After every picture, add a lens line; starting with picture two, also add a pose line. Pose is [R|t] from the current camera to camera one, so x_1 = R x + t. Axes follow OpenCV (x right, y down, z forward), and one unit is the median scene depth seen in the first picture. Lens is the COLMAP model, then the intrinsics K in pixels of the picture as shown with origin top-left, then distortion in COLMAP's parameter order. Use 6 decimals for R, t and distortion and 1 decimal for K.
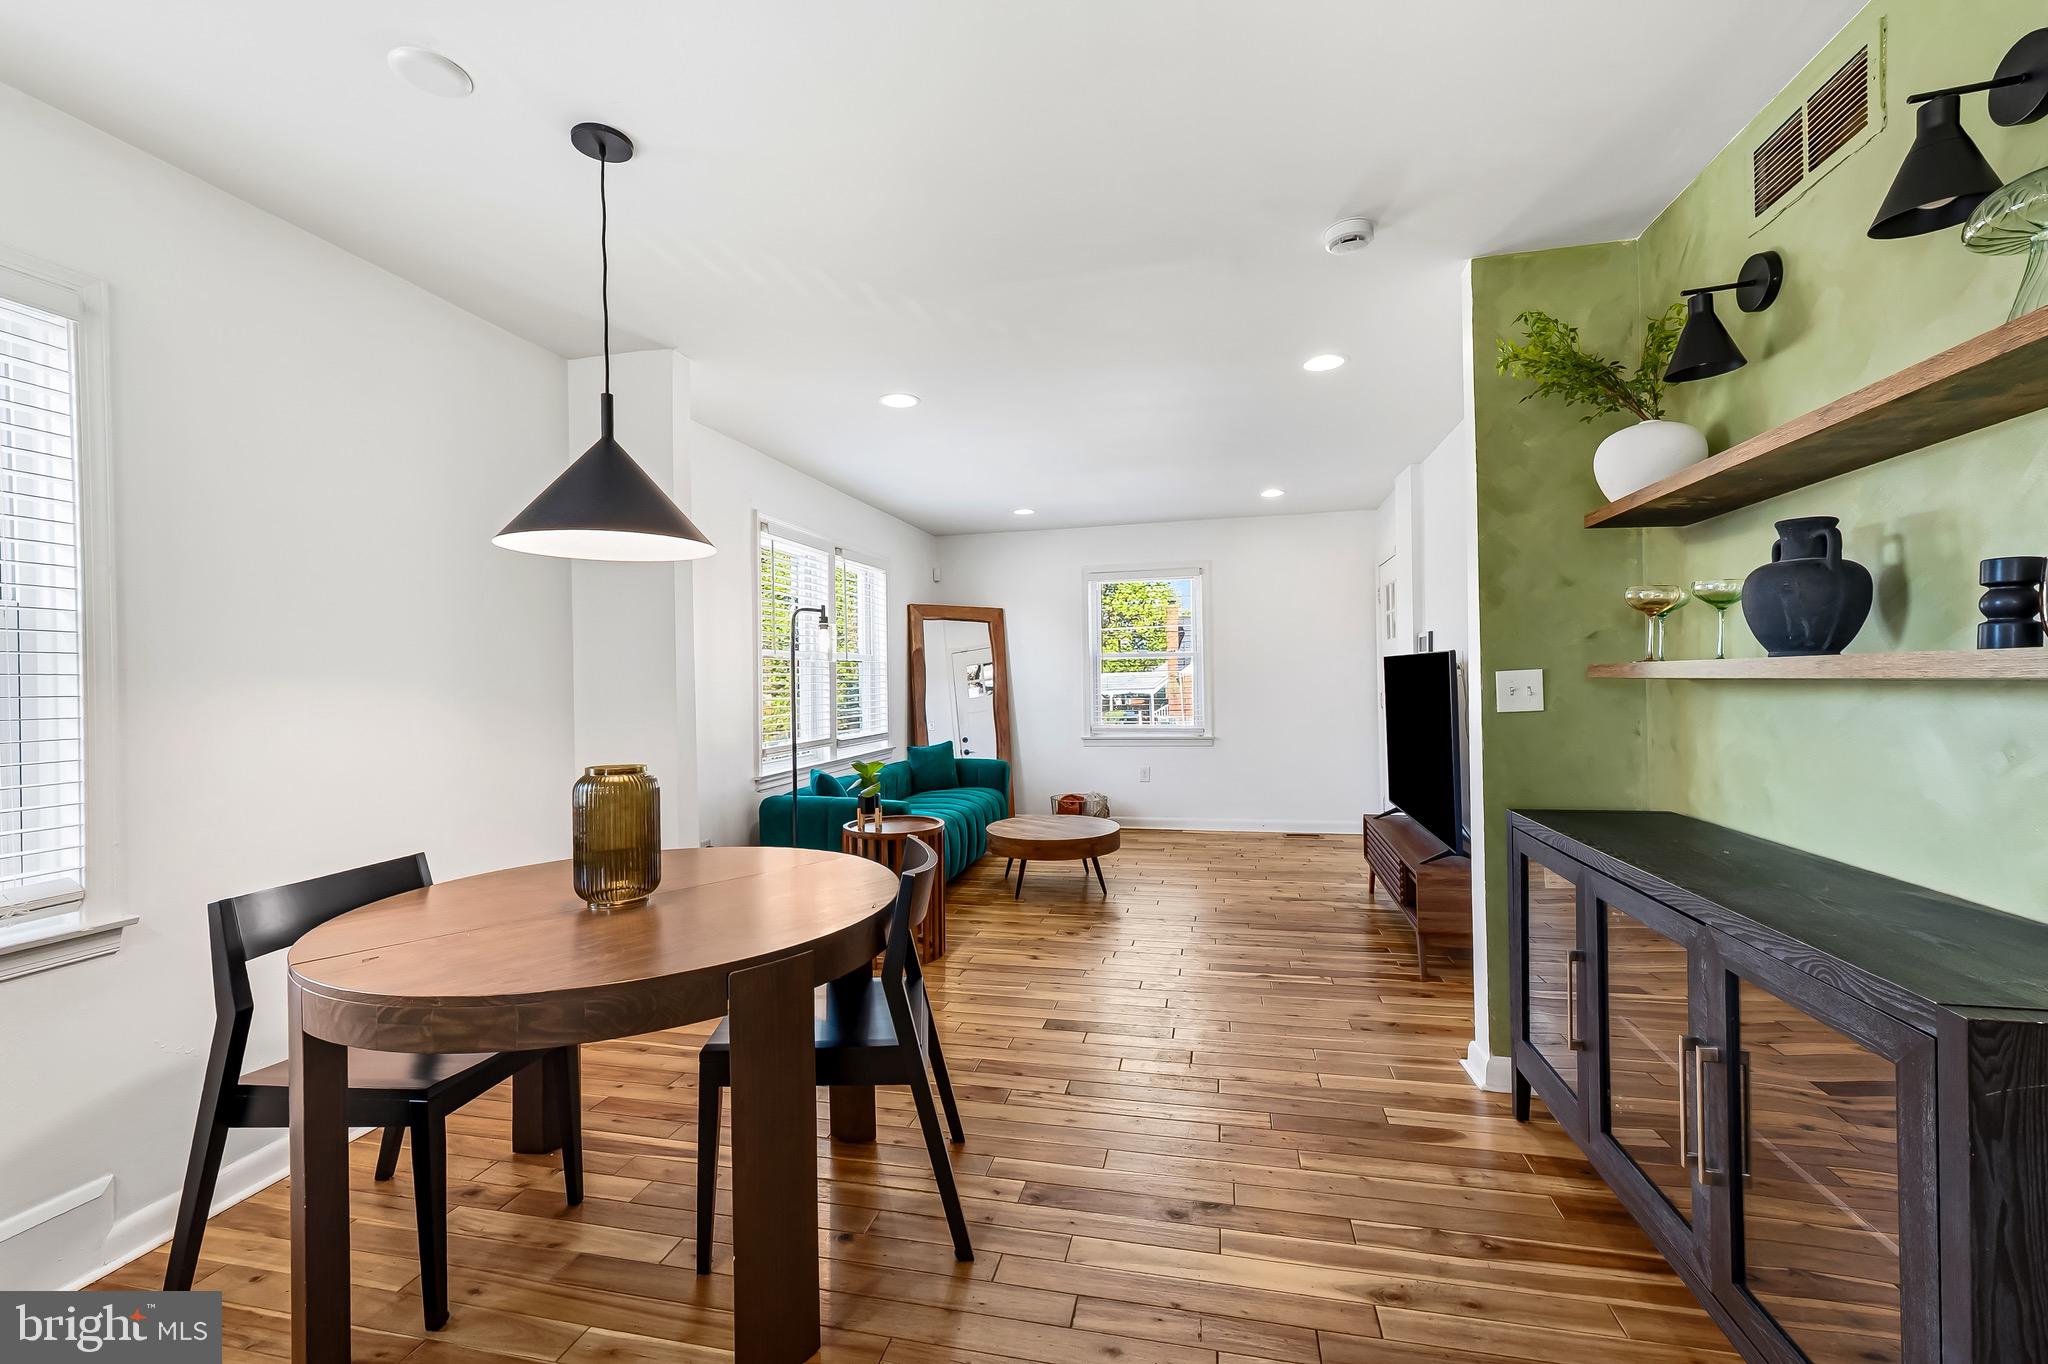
lens RADIAL K [[809.7, 0, 1031.5], [0, 809.7, 676.6], [0, 0, 1]] dist [0.005242, -0.000756]
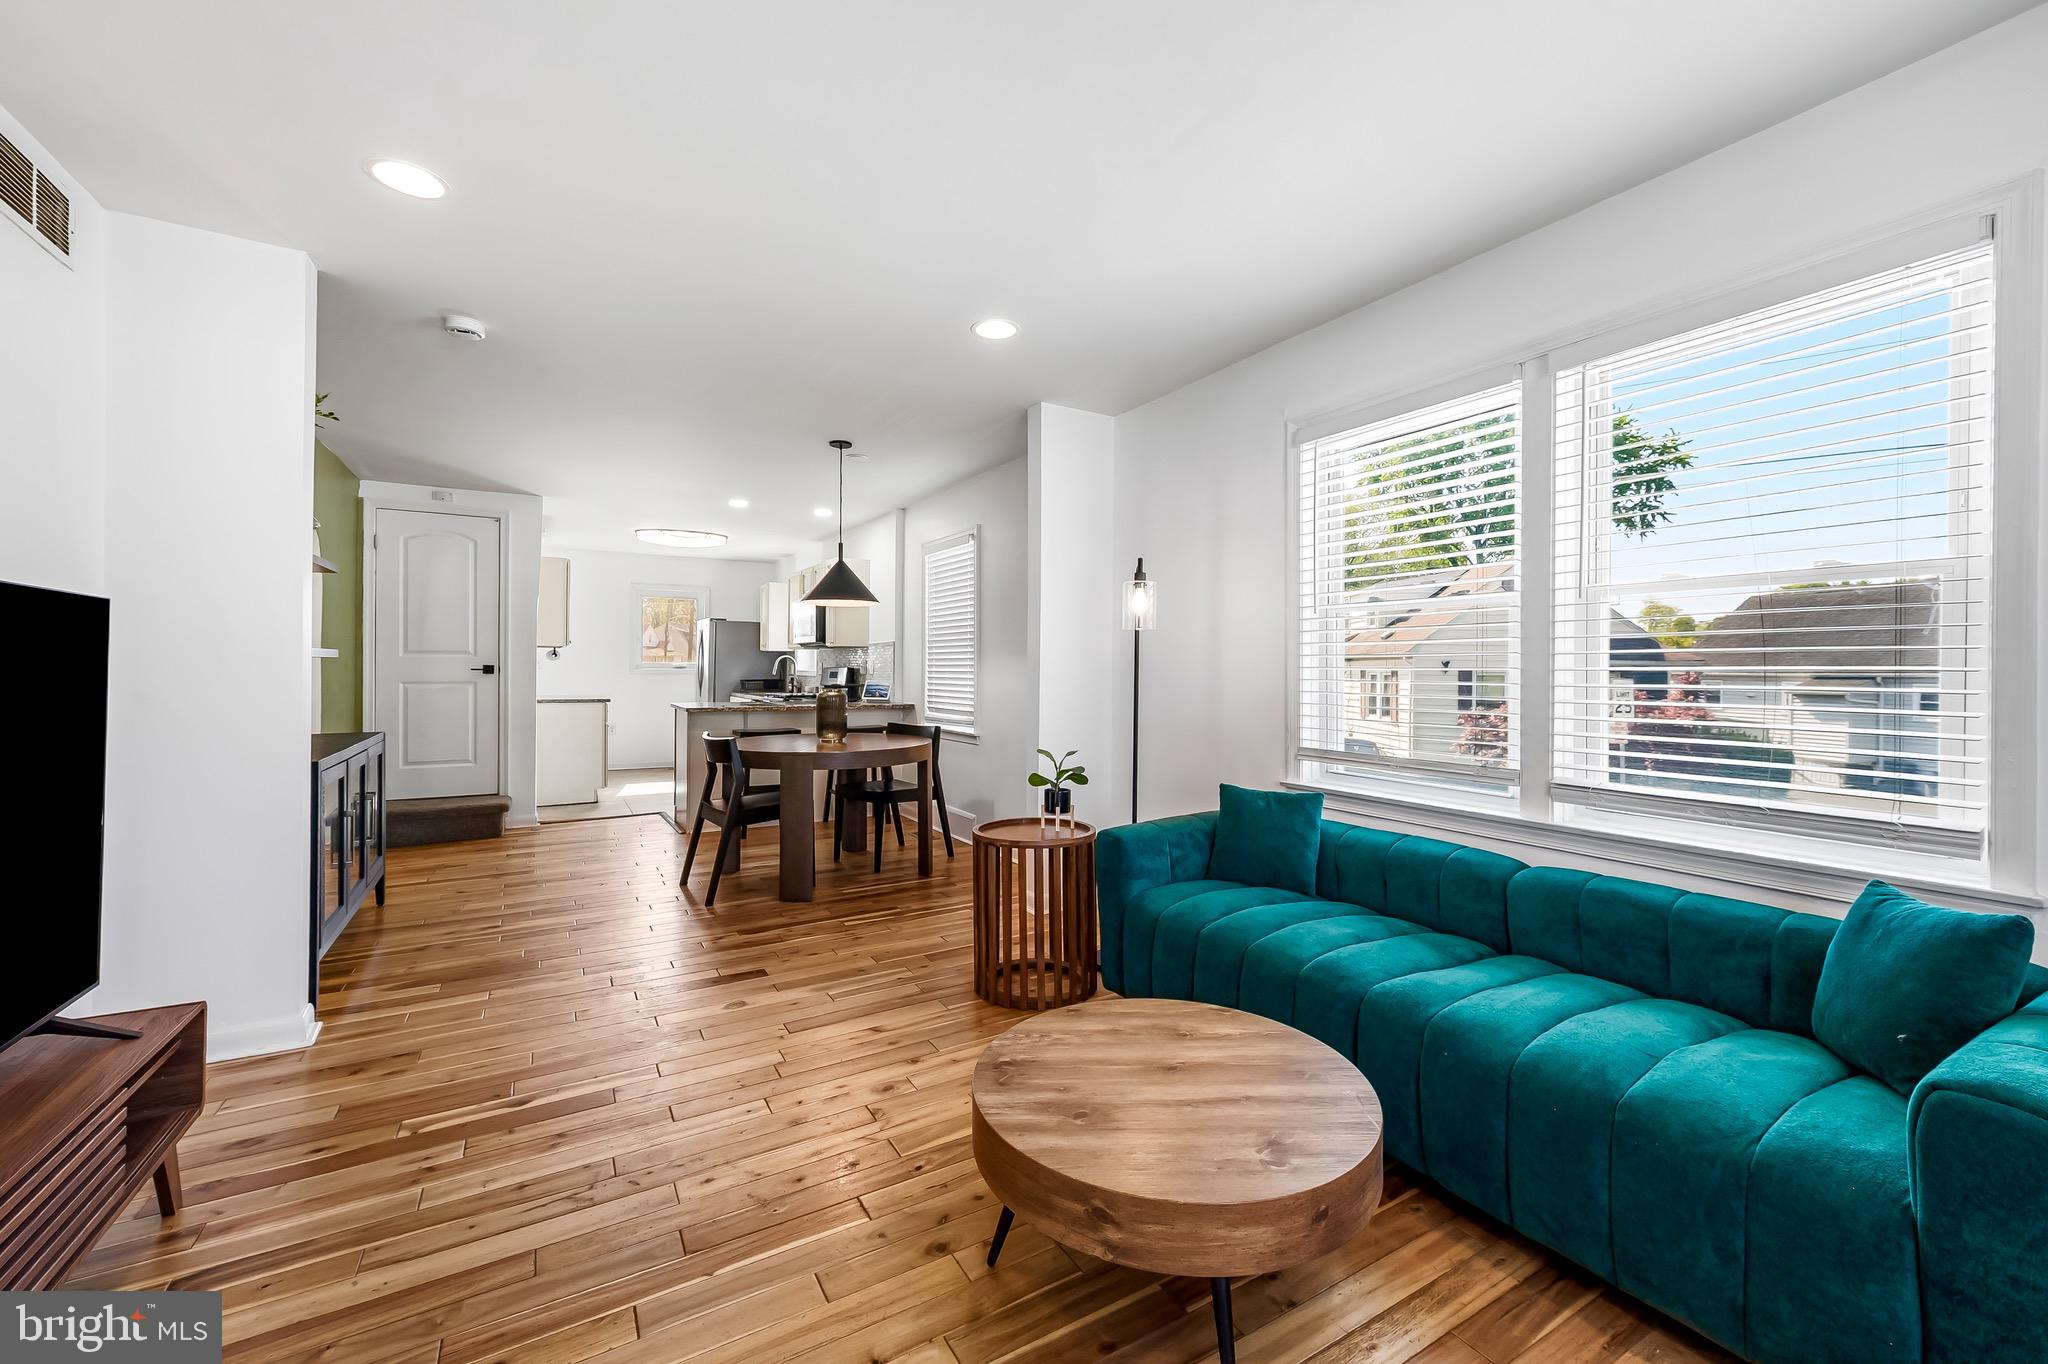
lens RADIAL K [[809.7, 0, 1032.7], [0, 809.7, 675.9], [0, 0, 1]] dist [0.005242, -0.000756]
pose [[-0.718362, 0.019415, -0.695399, 0.309104], [0.011162, 0.999803, 0.016383, 0.009986], [0.695580, 0.004007, -0.718438, 1.234992]]
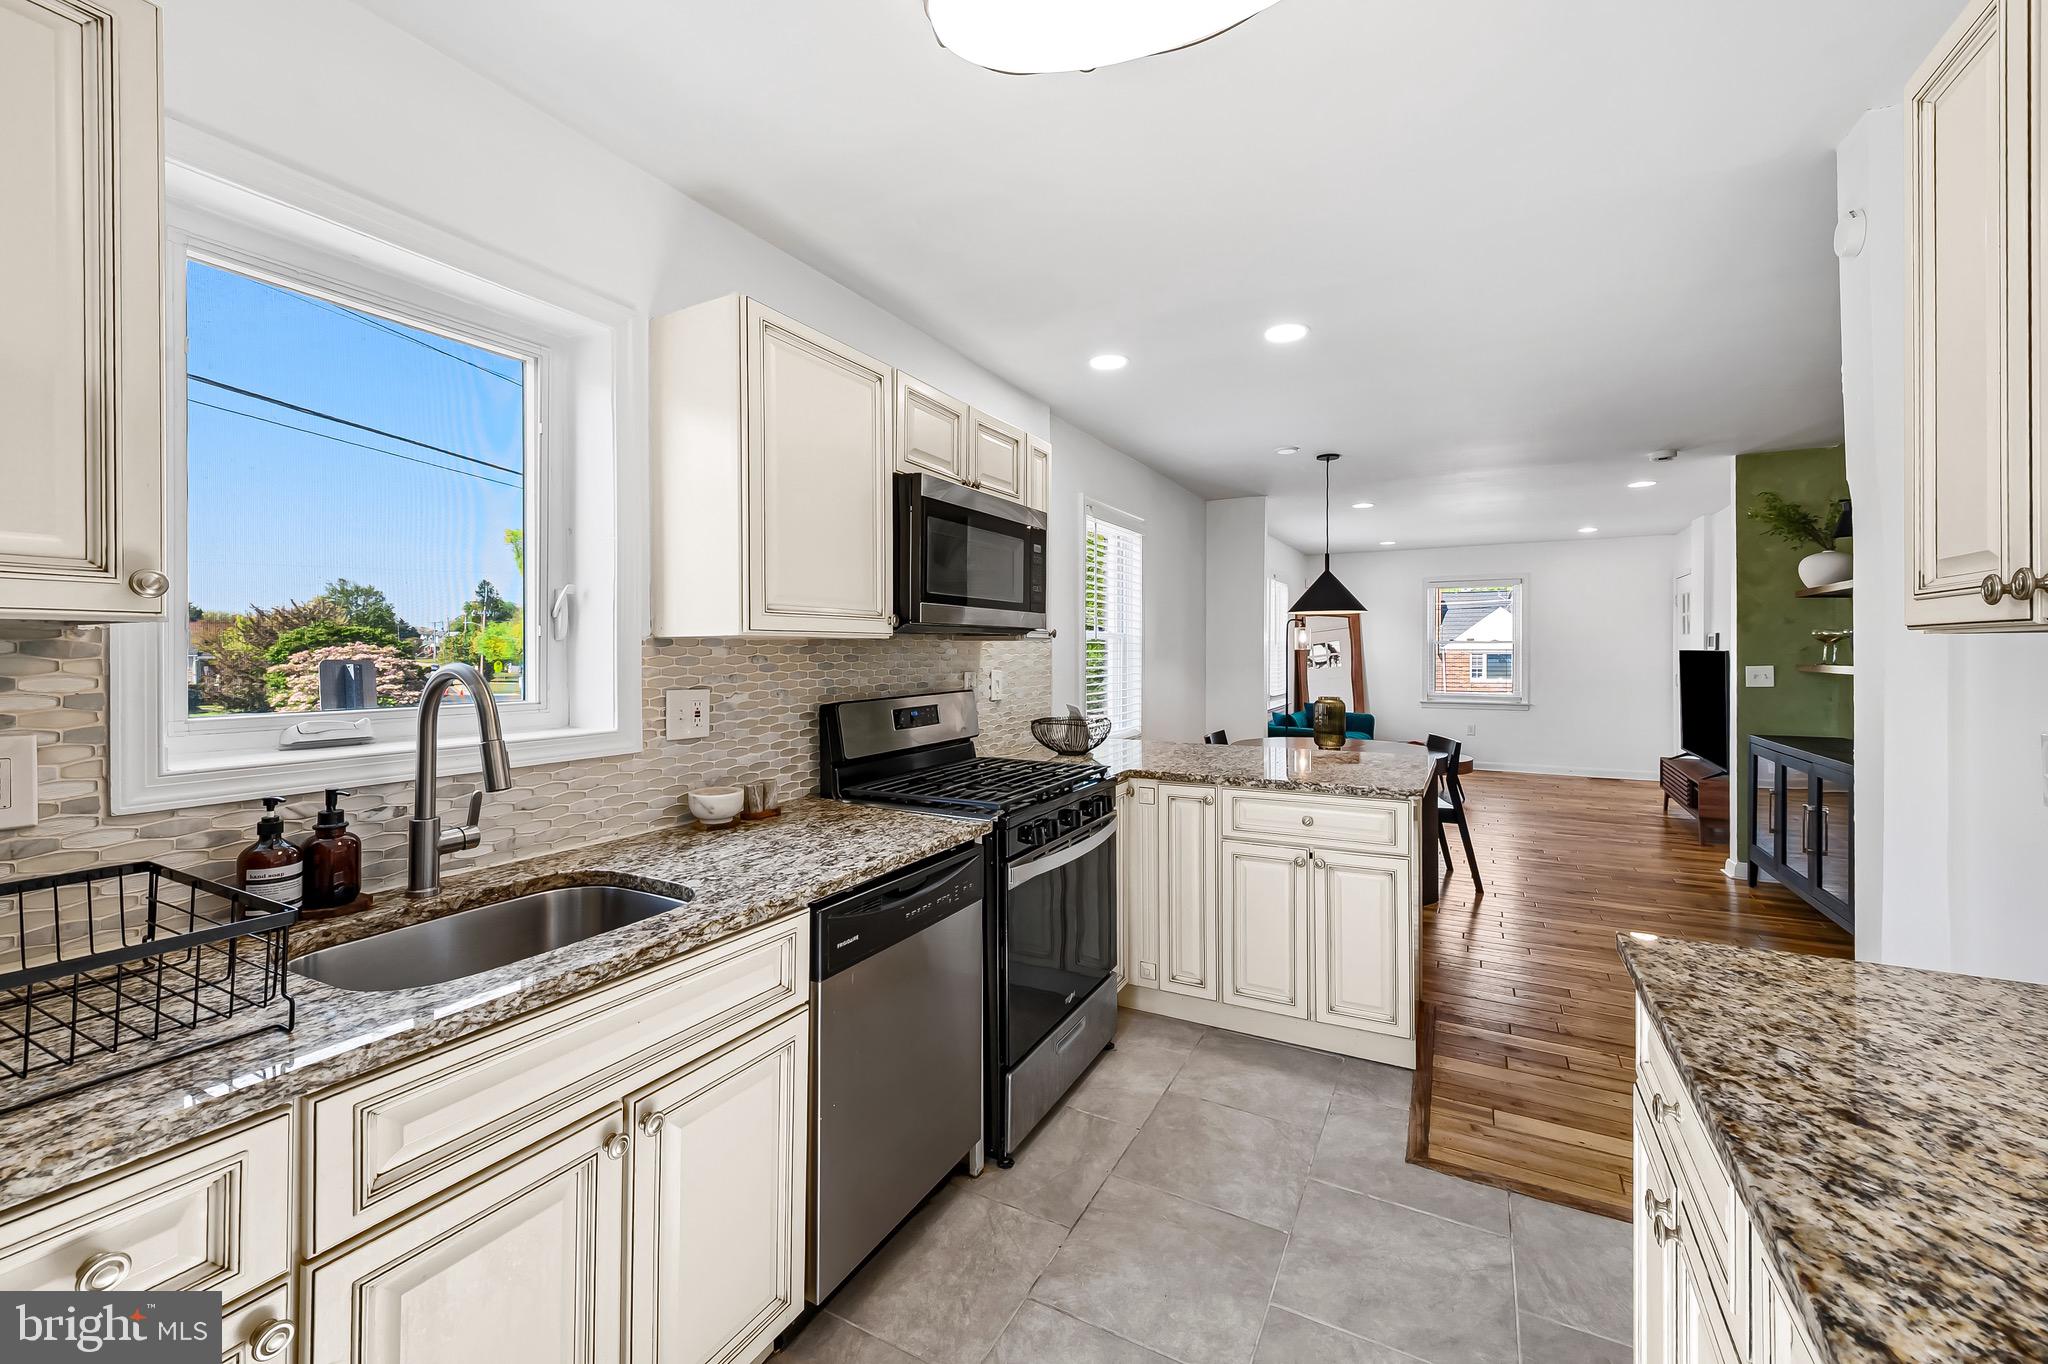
lens RADIAL K [[809.7, 0, 1035.3], [0, 809.7, 650.6], [0, 0, 1]] dist [0.005242, -0.000756]
pose [[0.965716, 0.015824, -0.259118, -0.305988], [-0.014006, 0.999863, 0.008859, -0.019976], [0.259223, -0.004926, 0.965805, -0.713403]]
